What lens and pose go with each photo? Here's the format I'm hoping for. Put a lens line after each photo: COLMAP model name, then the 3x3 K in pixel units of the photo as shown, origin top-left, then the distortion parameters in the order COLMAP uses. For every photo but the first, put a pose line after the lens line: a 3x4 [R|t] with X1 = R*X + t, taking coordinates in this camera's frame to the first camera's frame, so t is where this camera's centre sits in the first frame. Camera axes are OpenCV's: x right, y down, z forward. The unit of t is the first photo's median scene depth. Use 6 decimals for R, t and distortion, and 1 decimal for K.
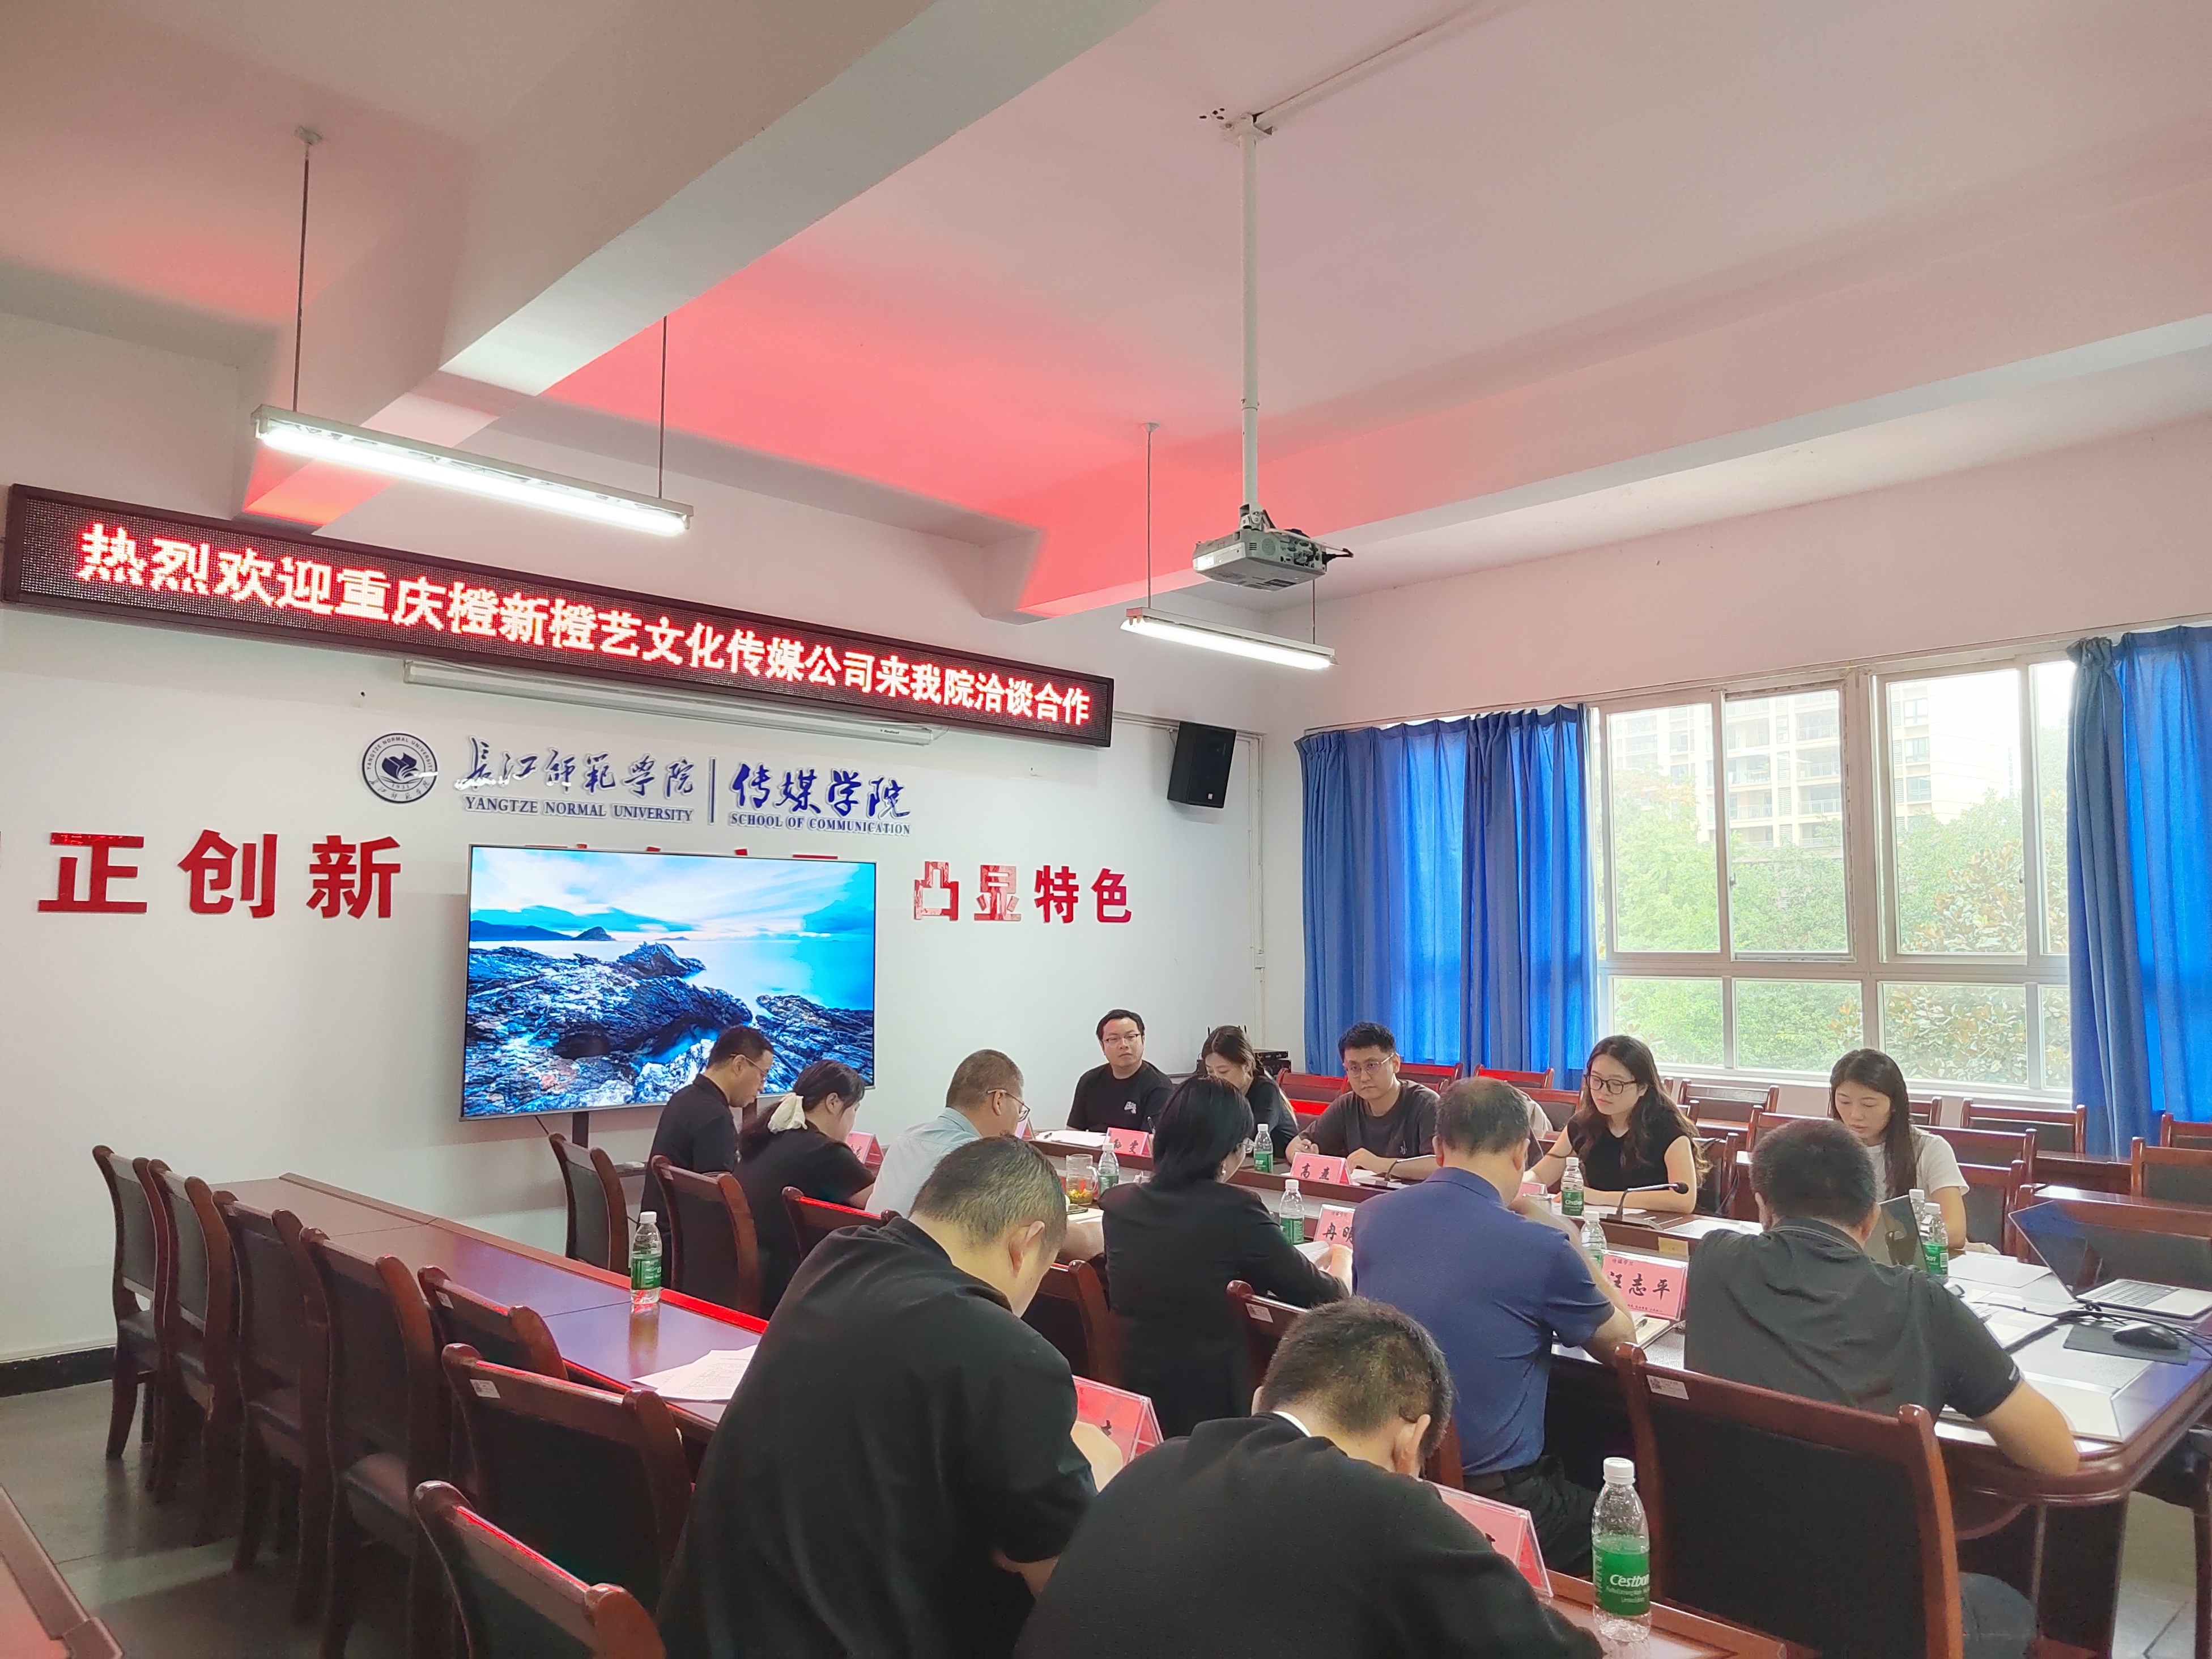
lens RADIAL K [[1486.5, 0, 1081.3], [0, 1486.5, 813.3], [0, 0, 1]] dist [0.031681, -0.039159]
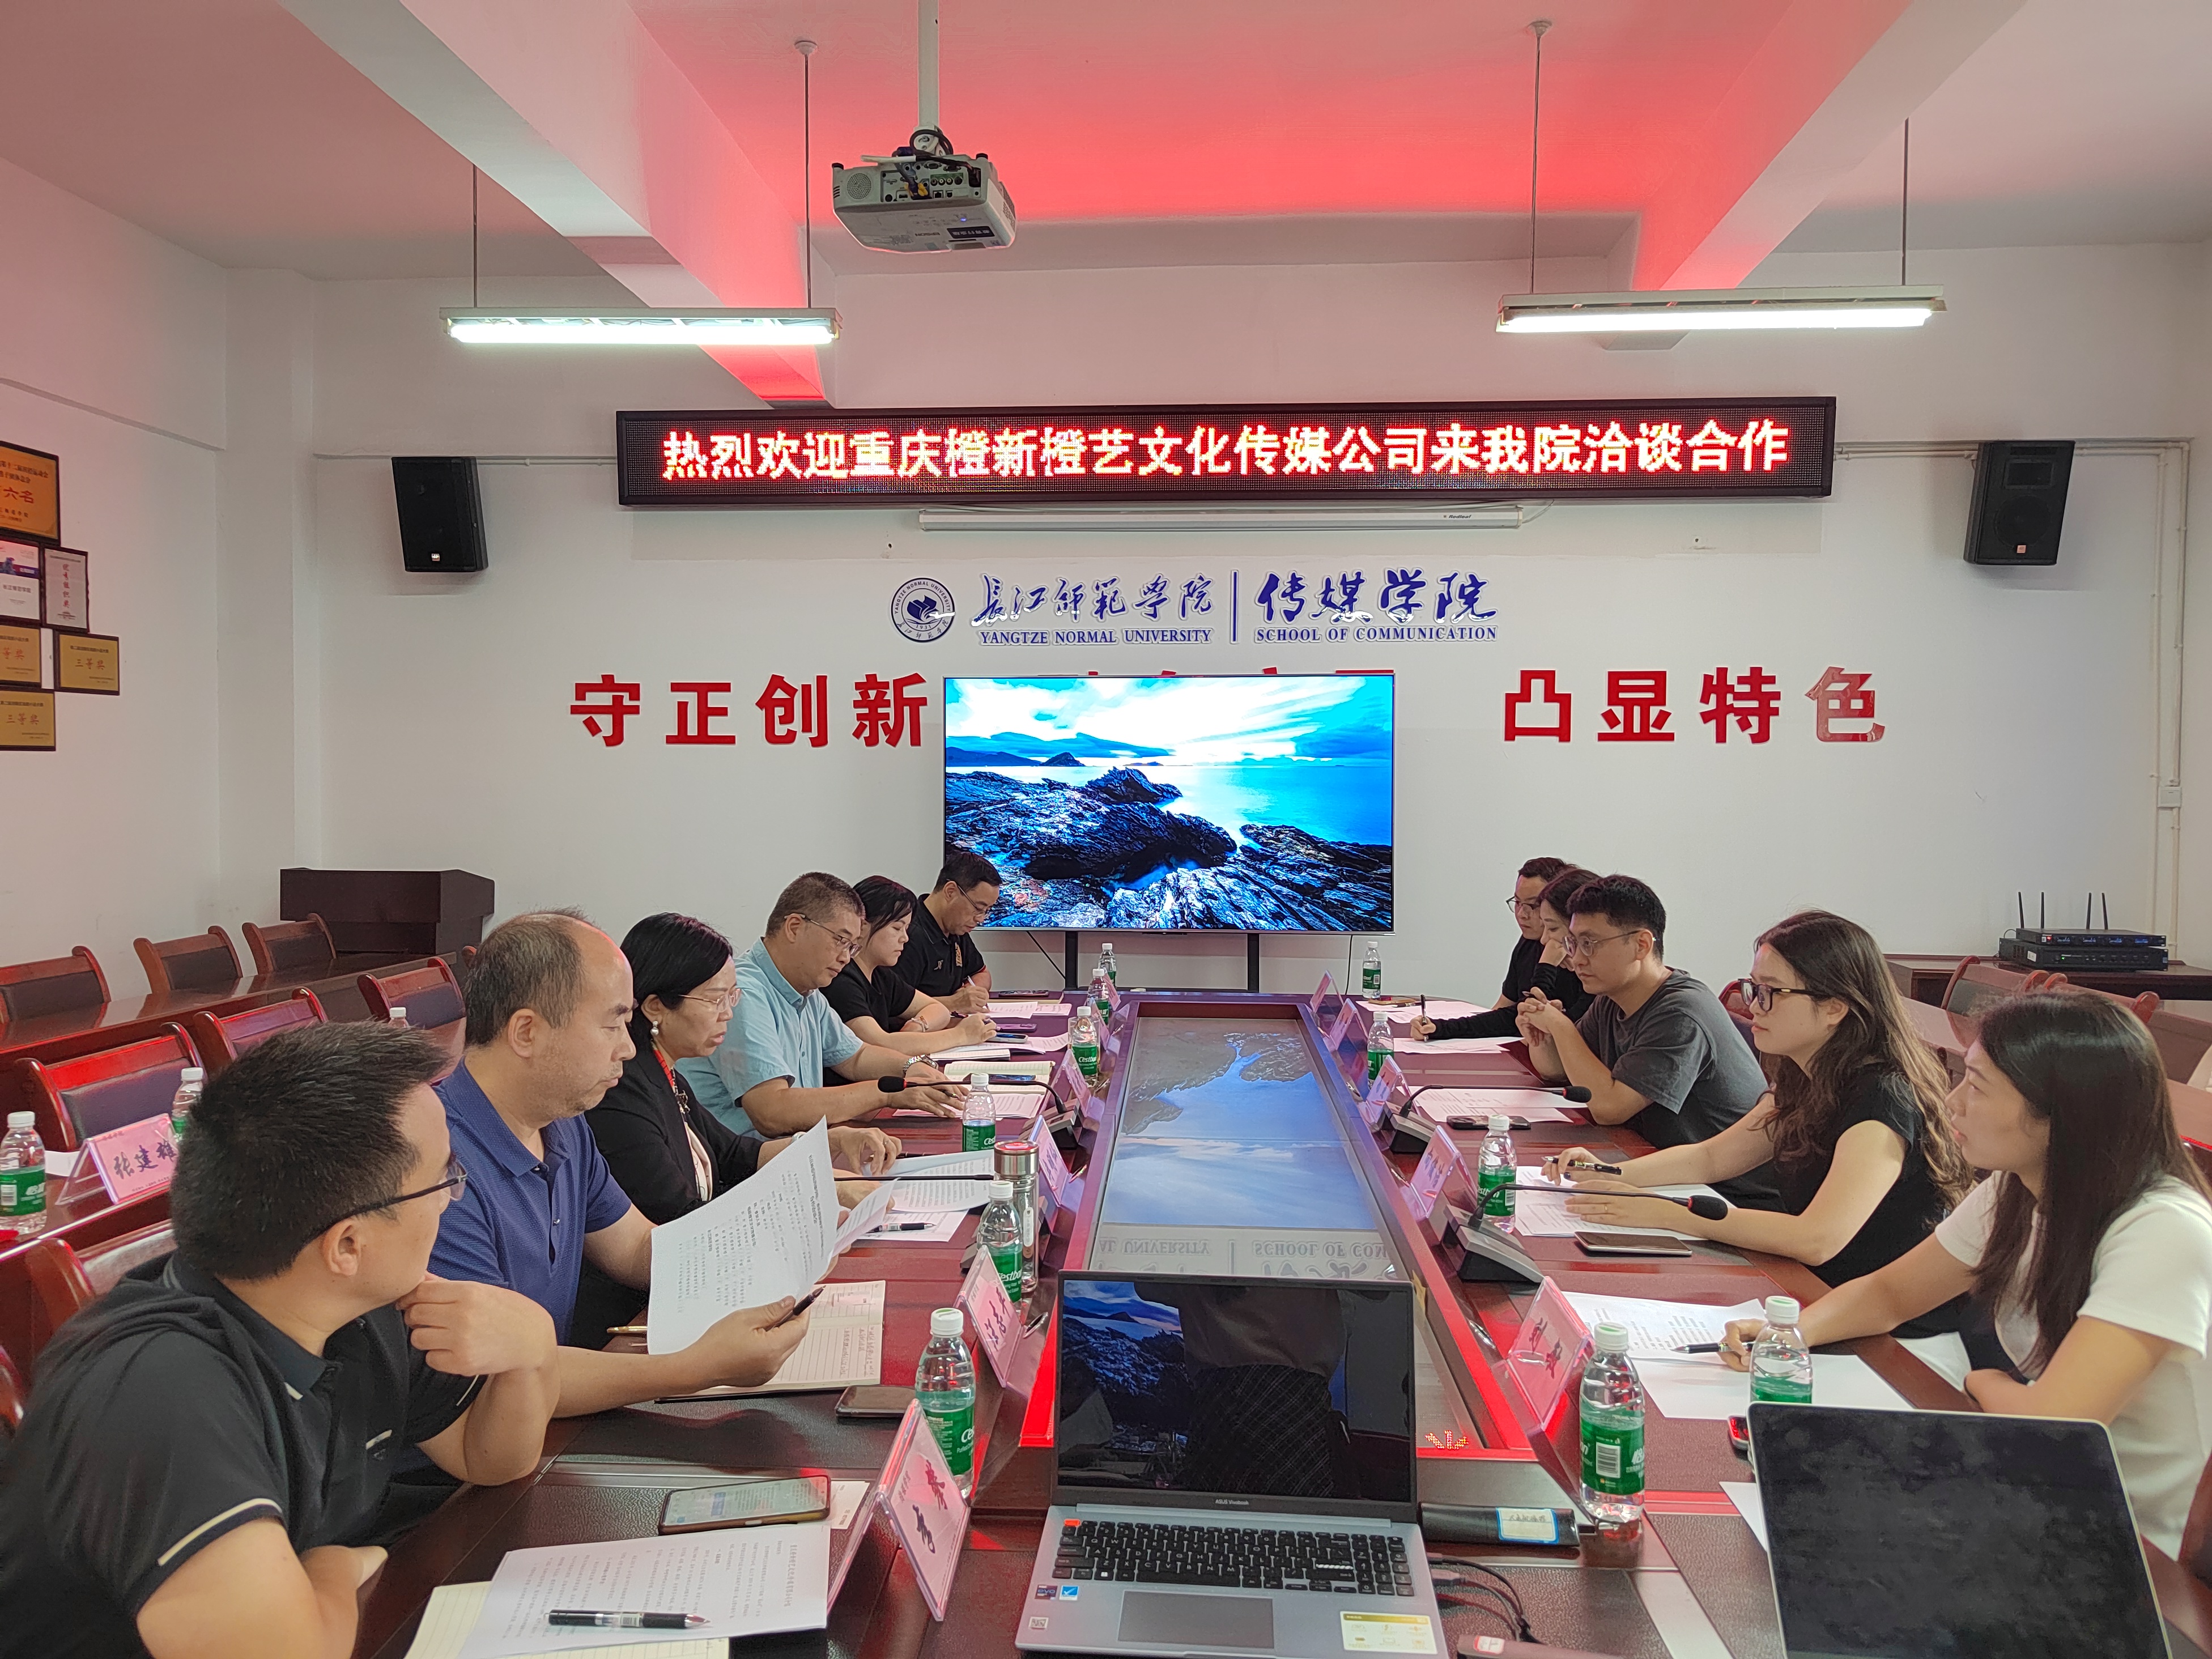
lens RADIAL K [[1486.5, 0, 1120.7], [0, 1486.5, 830.4], [0, 0, 1]] dist [0.031681, -0.039159]
pose [[0.677112, 0.024306, -0.735479, 0.416246], [0.061864, 0.994036, 0.089806, 0.038268], [0.733275, -0.106308, 0.671570, 0.324571]]
